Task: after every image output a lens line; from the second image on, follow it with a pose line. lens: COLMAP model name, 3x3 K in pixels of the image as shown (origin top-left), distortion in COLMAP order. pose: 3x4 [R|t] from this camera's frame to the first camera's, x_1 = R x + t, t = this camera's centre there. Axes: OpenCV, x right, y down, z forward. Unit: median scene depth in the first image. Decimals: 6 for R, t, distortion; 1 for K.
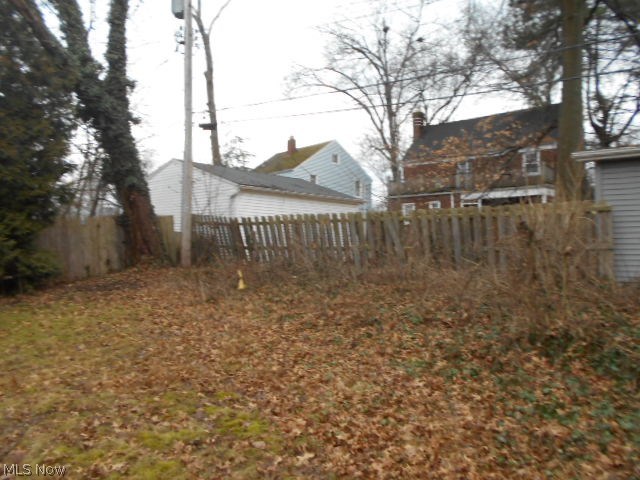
lens RADIAL K [[506.3, 0, 322.5], [0, 506.3, 229.5], [0, 0, 1]] dist [-0.002120, 0.192331]
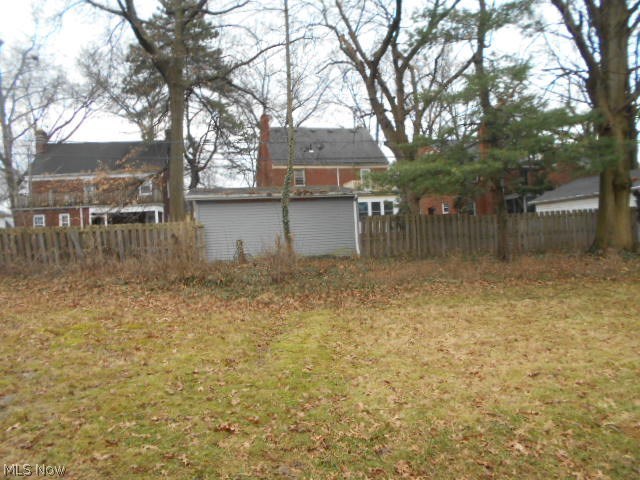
lens RADIAL K [[506.3, 0, 322.5], [0, 506.3, 229.5], [0, 0, 1]] dist [-0.002120, 0.192331]
pose [[0.730737, 0.000197, 0.682659, -0.130674], [0.011662, 0.999850, -0.012772, 0.000674], [-0.682559, 0.017294, 0.730626, -0.218536]]
